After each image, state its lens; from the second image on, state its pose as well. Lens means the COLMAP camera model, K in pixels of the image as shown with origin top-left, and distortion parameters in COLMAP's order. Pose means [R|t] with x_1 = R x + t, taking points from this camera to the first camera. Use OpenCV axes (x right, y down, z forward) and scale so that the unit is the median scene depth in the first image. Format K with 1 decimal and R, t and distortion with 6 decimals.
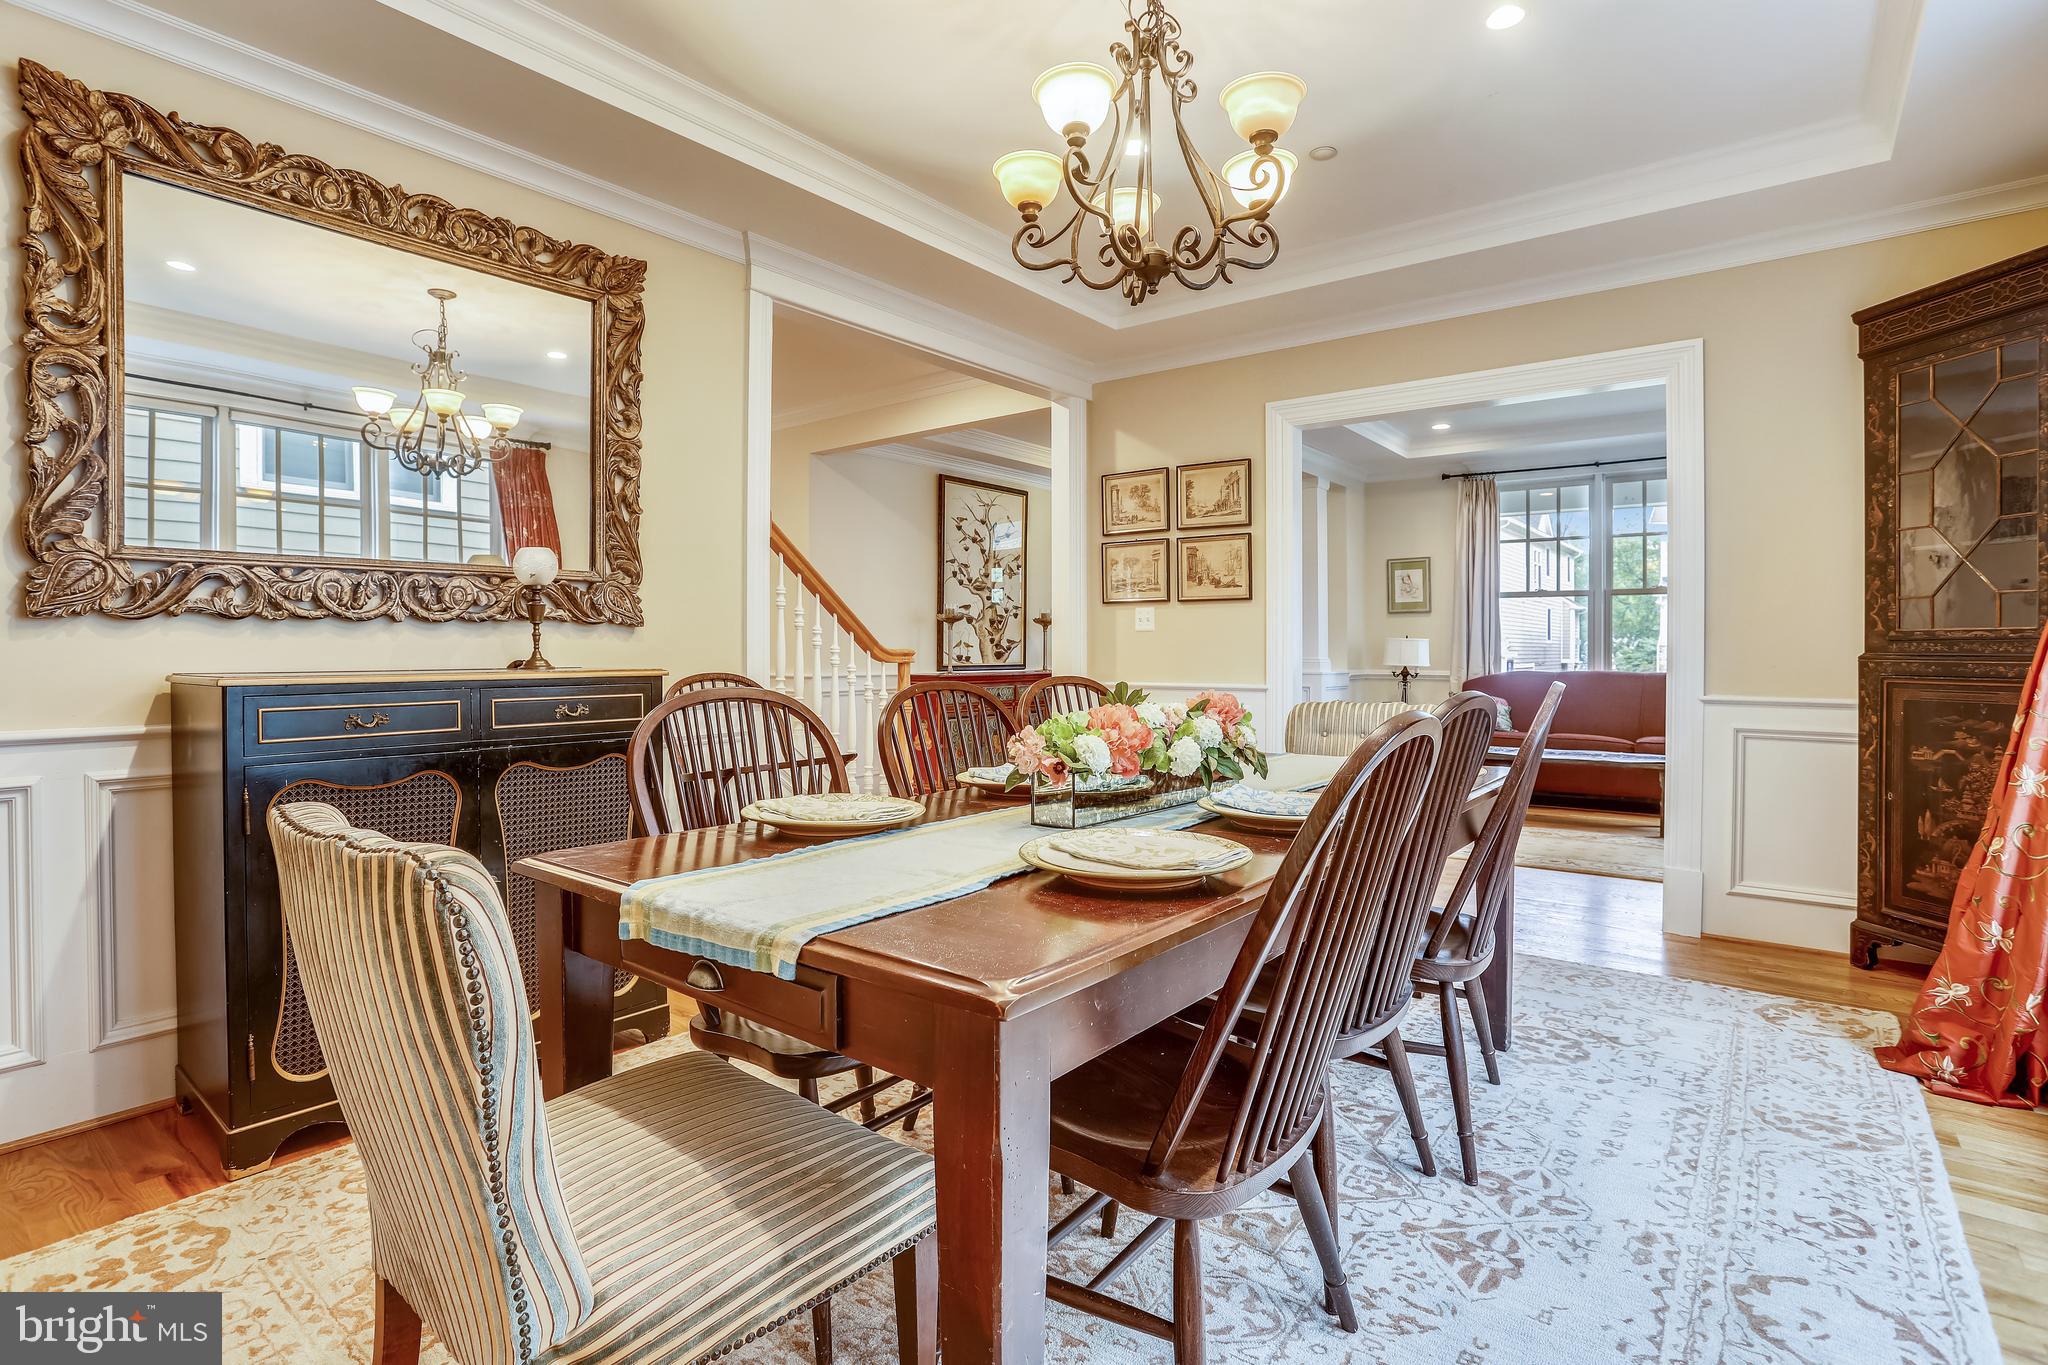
lens RADIAL K [[995.0, 0, 1028.2], [0, 995.0, 668.0], [0, 0, 1]] dist [-0.043666, 0.001203]
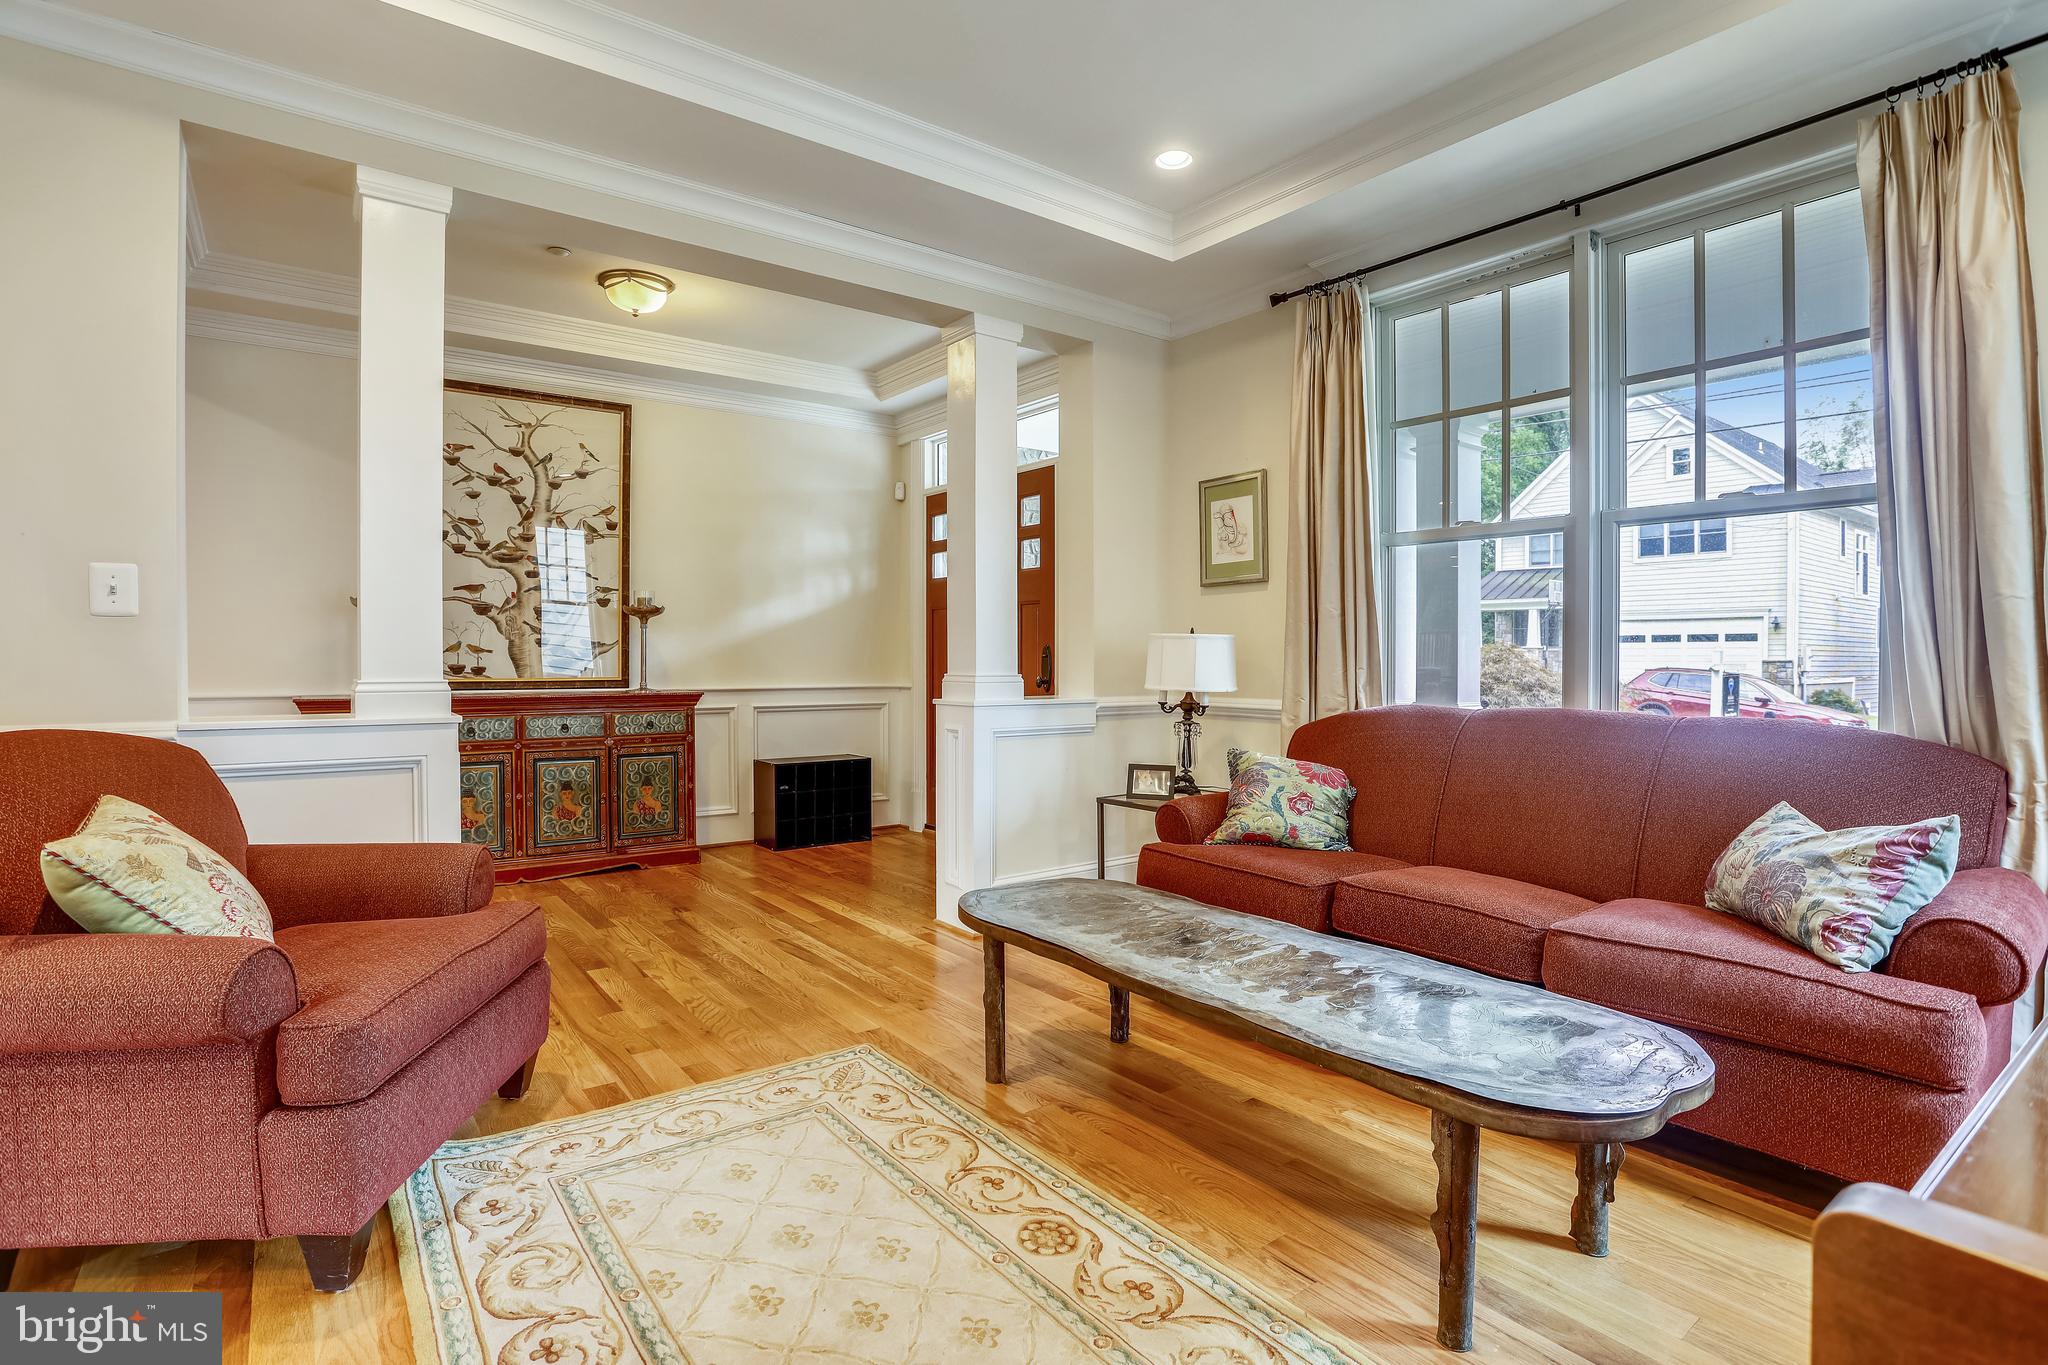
lens RADIAL K [[995.0, 0, 1018.4], [0, 995.0, 677.1], [0, 0, 1]] dist [-0.043666, 0.001203]
pose [[0.960301, 0.006877, -0.278882, 0.428866], [-0.007902, 0.999966, -0.002550, -0.006566], [0.278855, 0.004653, 0.960322, 0.493182]]
